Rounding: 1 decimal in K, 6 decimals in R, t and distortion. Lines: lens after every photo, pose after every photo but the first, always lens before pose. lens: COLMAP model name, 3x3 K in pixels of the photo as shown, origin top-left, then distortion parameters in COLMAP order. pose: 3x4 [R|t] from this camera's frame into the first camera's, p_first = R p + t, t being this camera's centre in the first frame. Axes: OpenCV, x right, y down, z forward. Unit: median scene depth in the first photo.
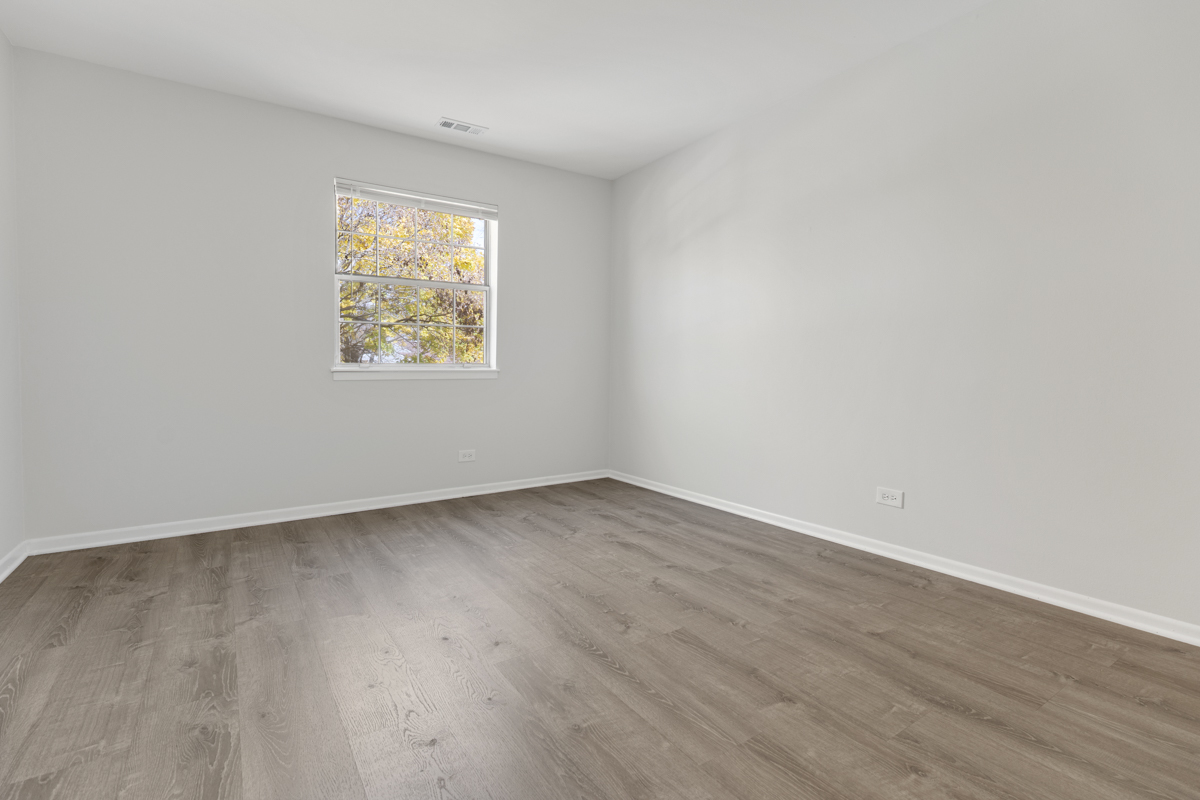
lens RADIAL K [[575.2, 0, 592.6], [0, 575.2, 389.3], [0, 0, 1]] dist [0.005138, 0.001425]
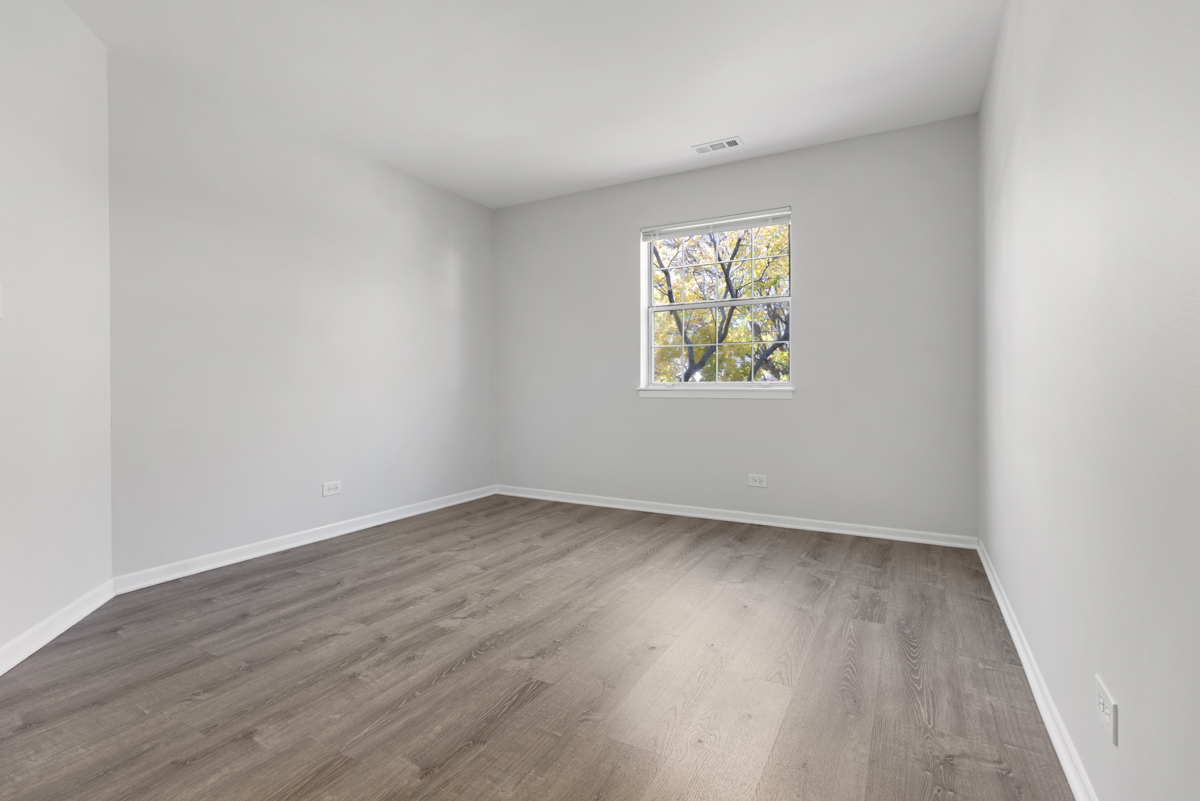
lens RADIAL K [[575.2, 0, 598.8], [0, 575.2, 395.6], [0, 0, 1]] dist [0.005138, 0.001425]
pose [[0.444692, 0.019320, -0.895475, 0.631966], [-0.033534, 0.999426, 0.004910, -0.025220], [0.895056, 0.027845, 0.445085, 0.423685]]
